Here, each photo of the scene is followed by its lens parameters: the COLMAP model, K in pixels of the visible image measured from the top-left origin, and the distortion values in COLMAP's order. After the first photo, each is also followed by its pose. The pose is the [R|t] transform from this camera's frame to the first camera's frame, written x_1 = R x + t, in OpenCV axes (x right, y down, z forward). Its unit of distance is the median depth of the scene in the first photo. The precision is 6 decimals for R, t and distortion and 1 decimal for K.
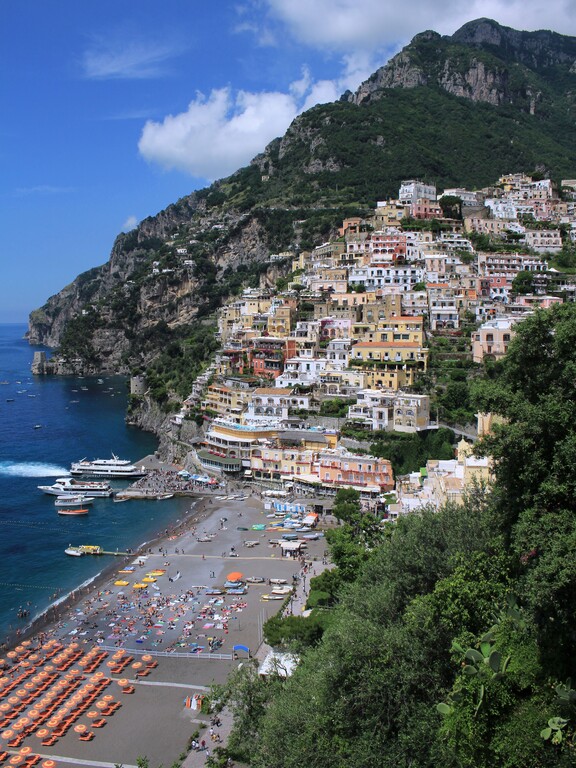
lens RADIAL K [[772.3, 0, 267.4], [0, 772.3, 400.8], [0, 0, 1]] dist [-0.173385, 0.171795]
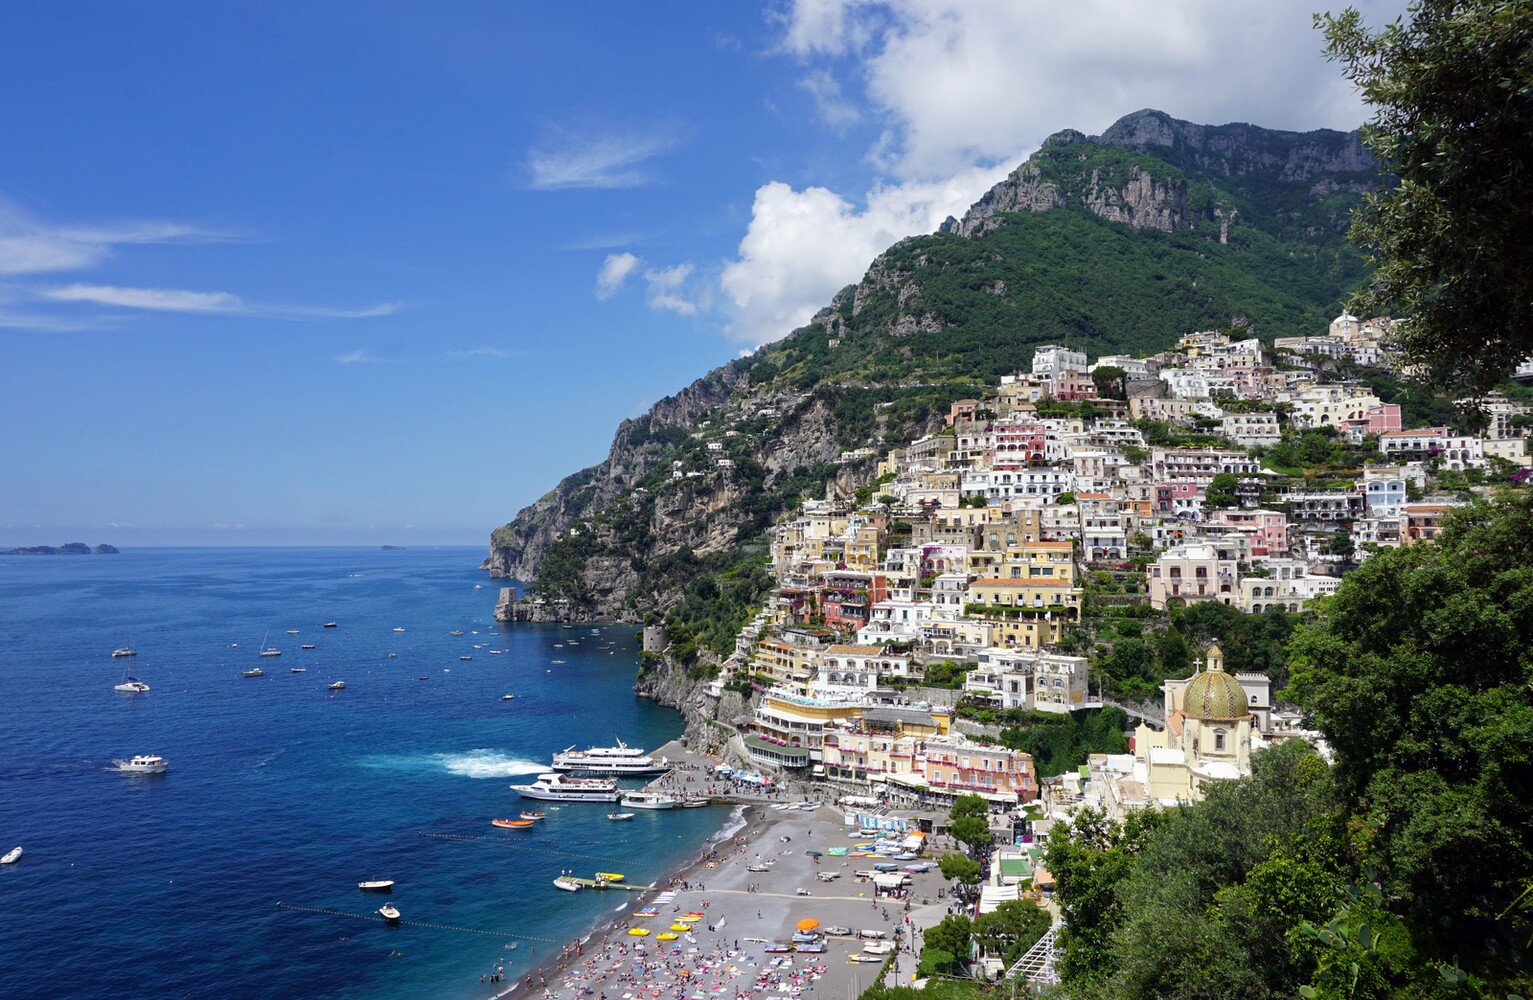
lens RADIAL K [[1125.5, 0, 756.9], [0, 1125.5, 499.6], [0, 0, 1]] dist [-0.029363, 0.006440]
pose [[0.997808, 0.001981, -0.066151, -0.011886], [-0.011504, 0.989525, -0.143905, 0.000617], [0.065173, 0.144351, 0.987378, -0.016577]]
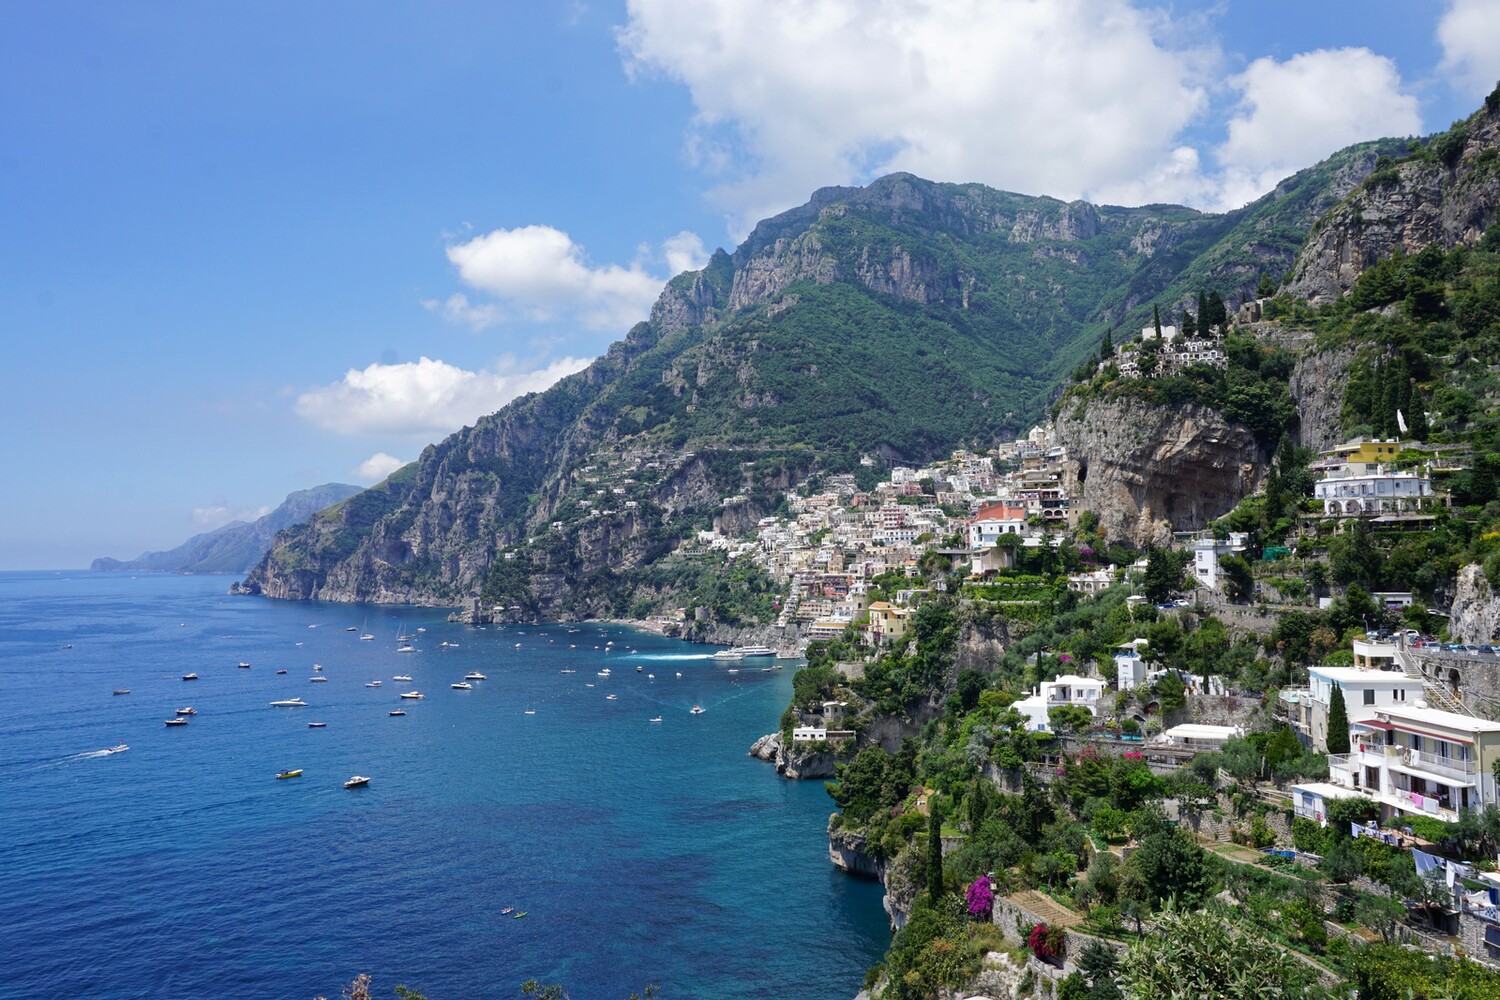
lens RADIAL K [[1708.1, 0, 750.0], [0, 1708.1, 500.0], [0, 0, 1]] dist [-0.009336, -0.003934]
pose [[0.977392, -0.003886, 0.211398, -0.919059], [0.033298, 0.990183, -0.135750, 0.245792], [-0.208795, 0.139720, 0.967927, -2.473261]]
